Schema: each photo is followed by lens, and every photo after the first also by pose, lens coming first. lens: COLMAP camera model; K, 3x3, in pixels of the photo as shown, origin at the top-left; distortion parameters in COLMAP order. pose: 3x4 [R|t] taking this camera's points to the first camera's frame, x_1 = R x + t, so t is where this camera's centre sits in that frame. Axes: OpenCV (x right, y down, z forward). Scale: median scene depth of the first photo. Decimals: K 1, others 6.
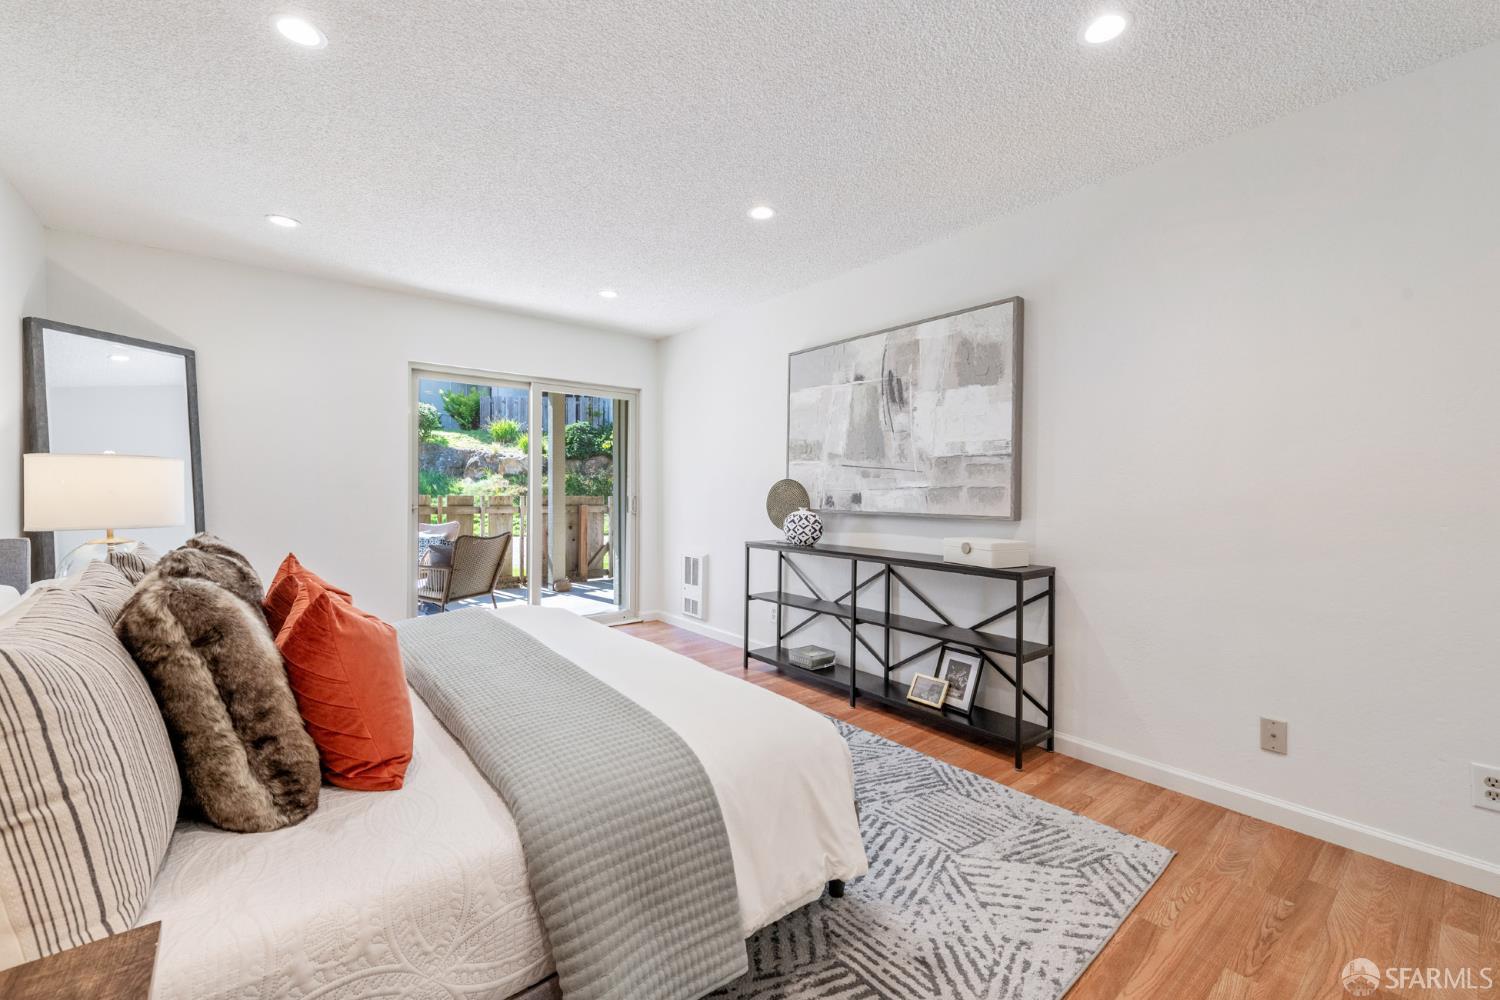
lens RADIAL K [[625.6, 0, 749.7], [0, 625.6, 495.9], [0, 0, 1]] dist [0.004186, -0.000243]
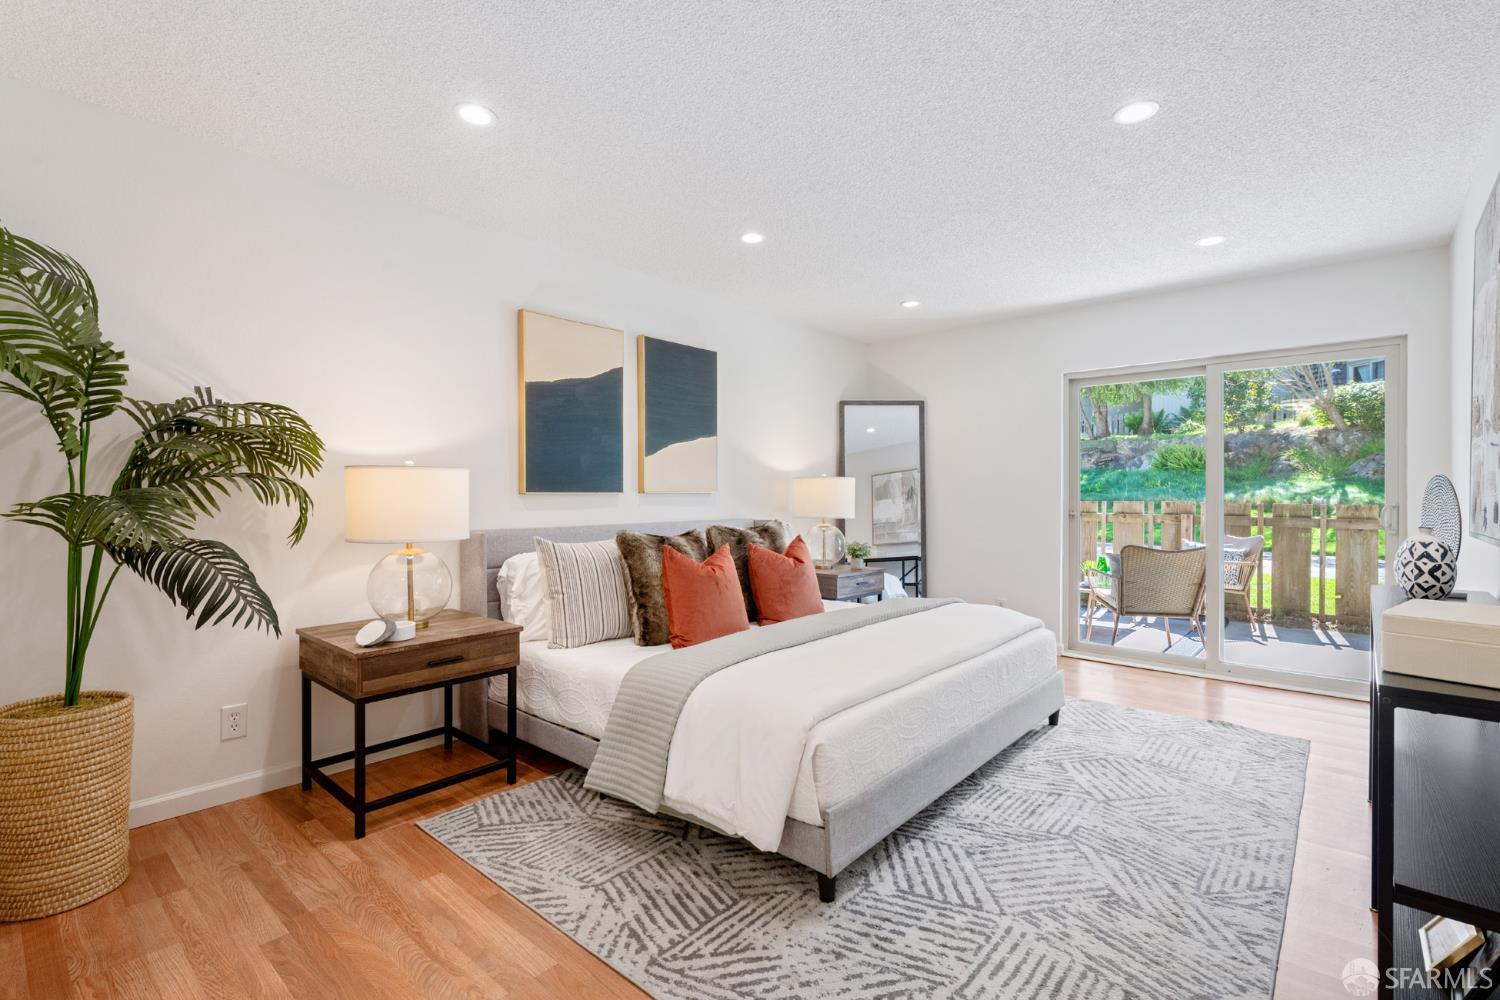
lens RADIAL K [[701.6, 0, 749.8], [0, 701.6, 497.9], [0, 0, 1]] dist [0.003053, 0.000106]
pose [[0.132174, -0.000292, -0.991226, 1.186988], [-0.010633, 0.999942, -0.001713, 0.000502], [0.991169, 0.010767, 0.132164, 0.699260]]
